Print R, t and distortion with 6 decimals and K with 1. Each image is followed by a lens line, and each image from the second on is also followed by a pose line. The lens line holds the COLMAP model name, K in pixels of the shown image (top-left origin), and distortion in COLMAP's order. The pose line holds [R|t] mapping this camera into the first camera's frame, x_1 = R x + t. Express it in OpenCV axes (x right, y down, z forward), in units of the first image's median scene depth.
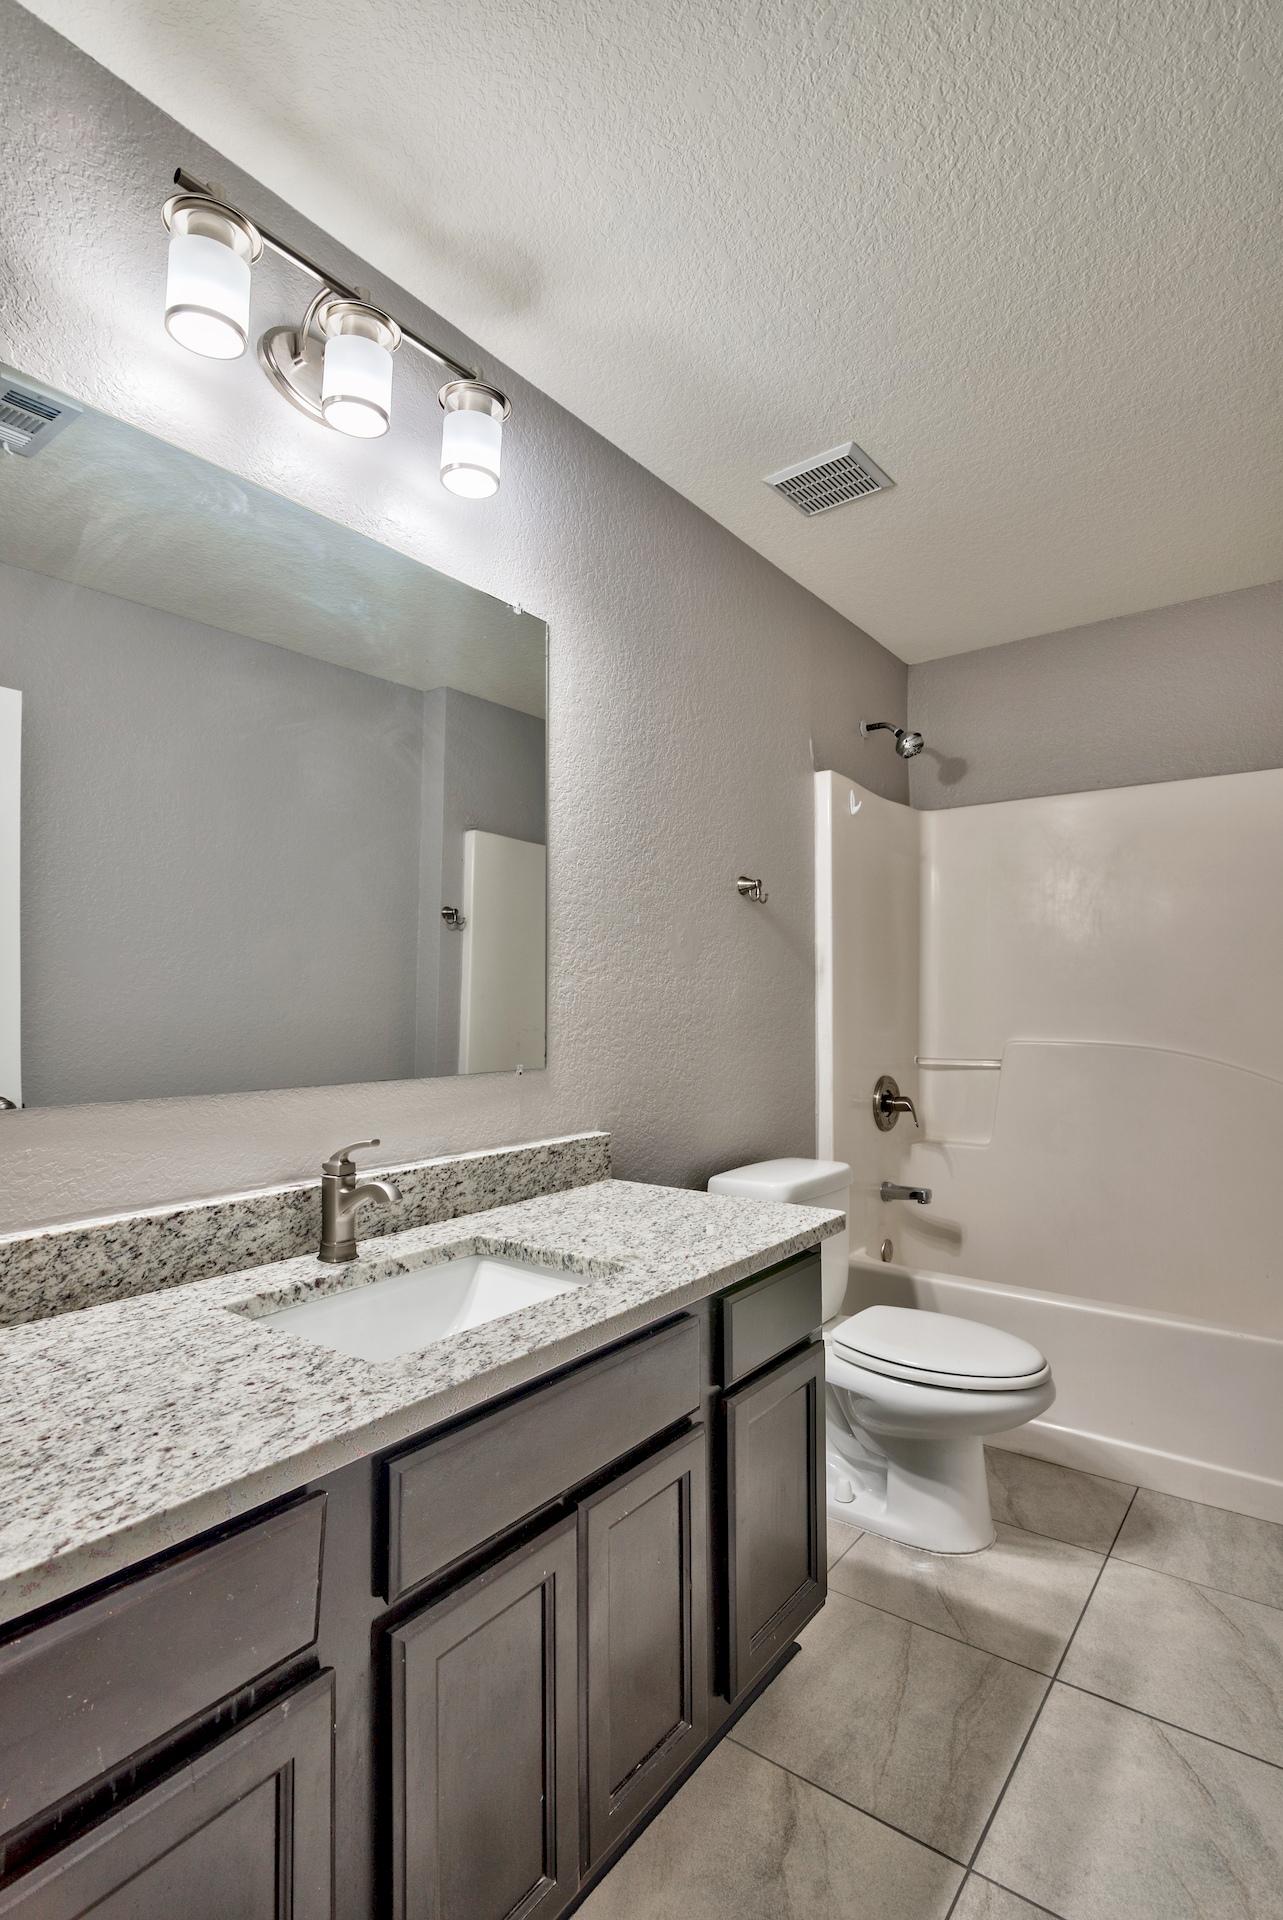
lens RADIAL K [[937.2, 0, 676.5], [0, 937.2, 1009.6], [0, 0, 1]] dist [-0.001718, -0.000444]
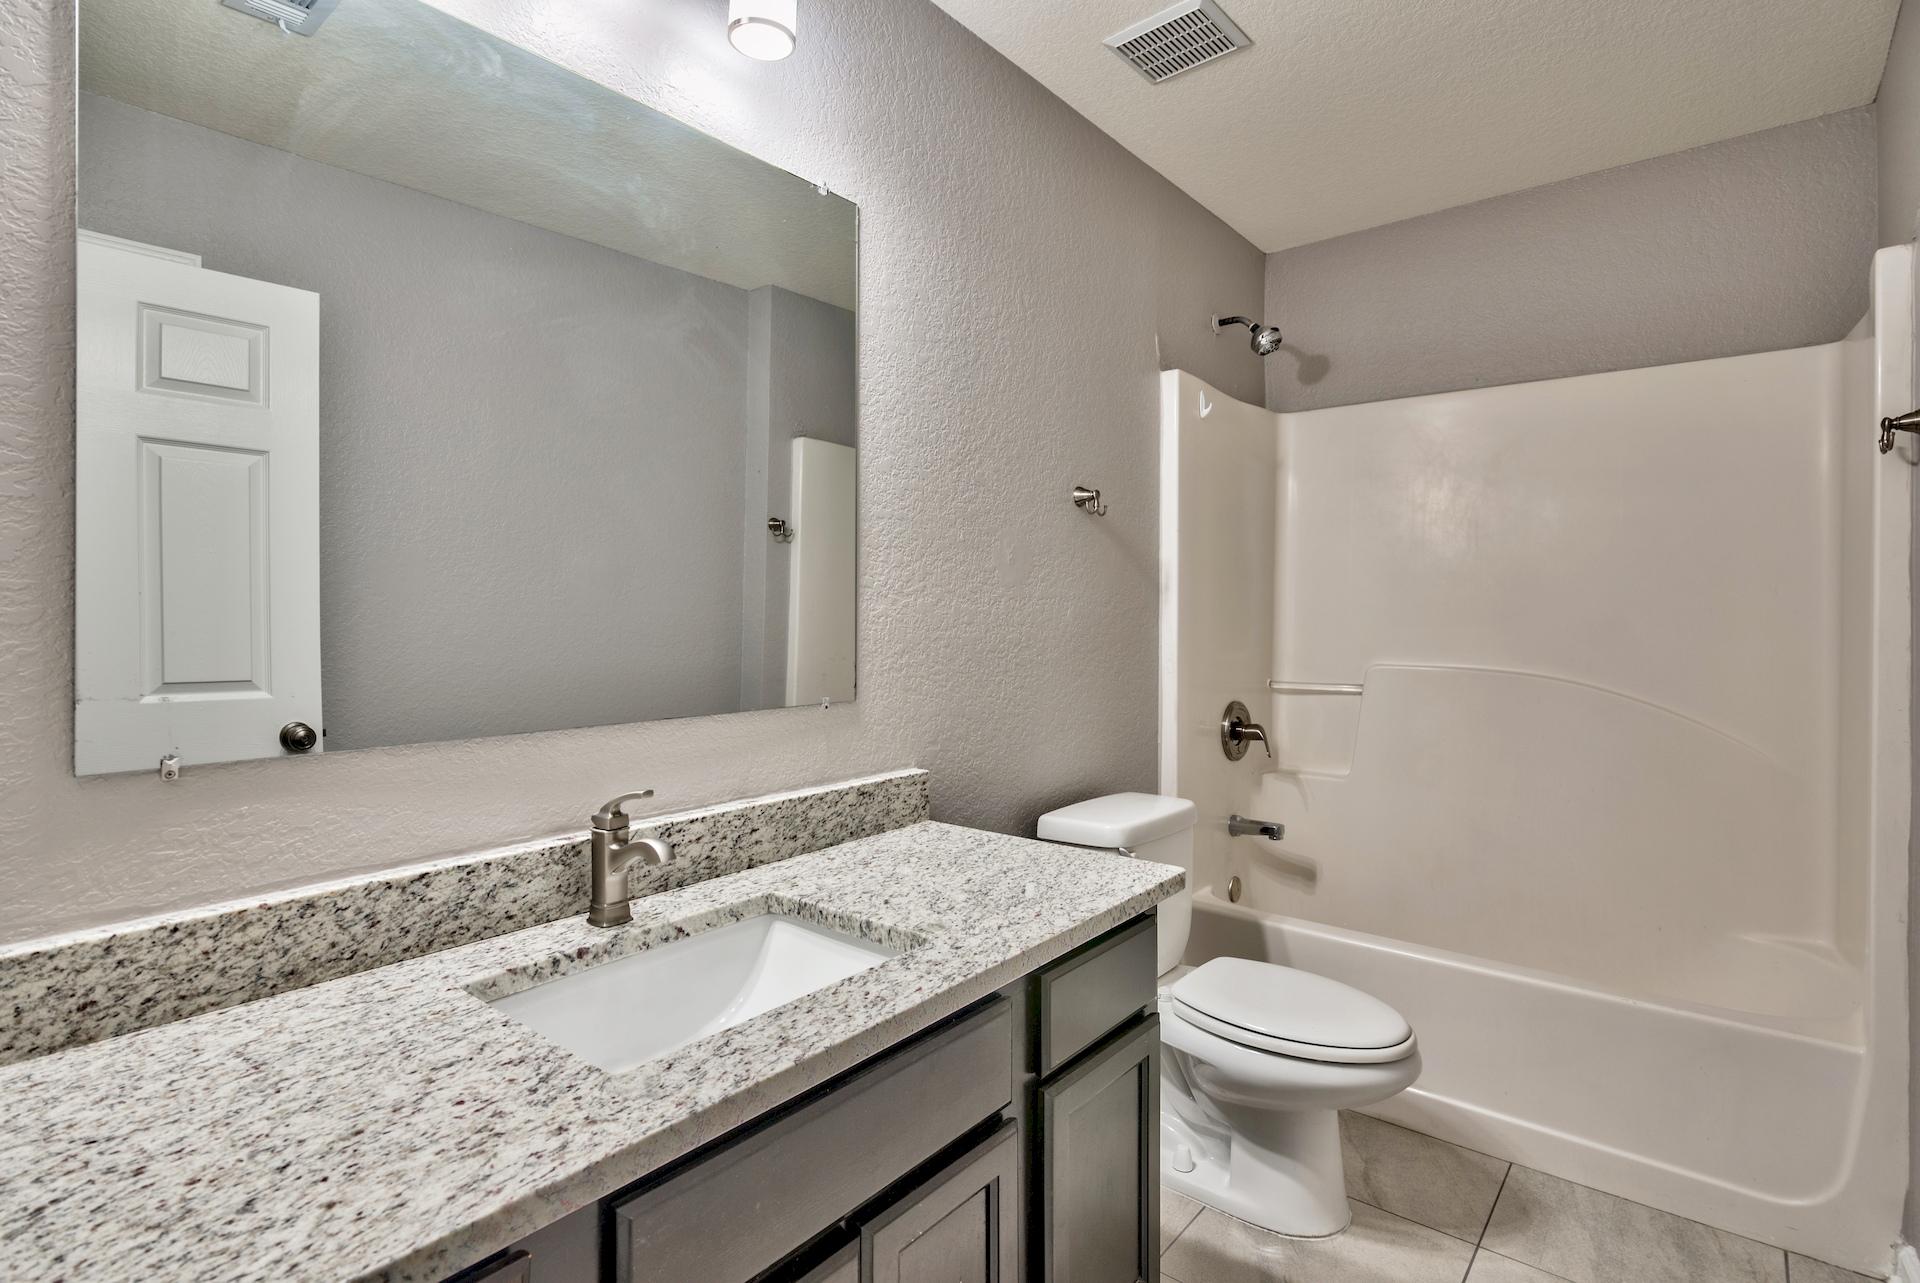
lens RADIAL K [[937.2, 0, 980.7], [0, 937.2, 644.0], [0, 0, 1]] dist [-0.001718, -0.000444]
pose [[0.998746, 0.004712, -0.049843, 0.031404], [-0.003215, 0.999543, 0.030066, -0.023531], [0.049962, -0.029868, 0.998304, 0.115543]]
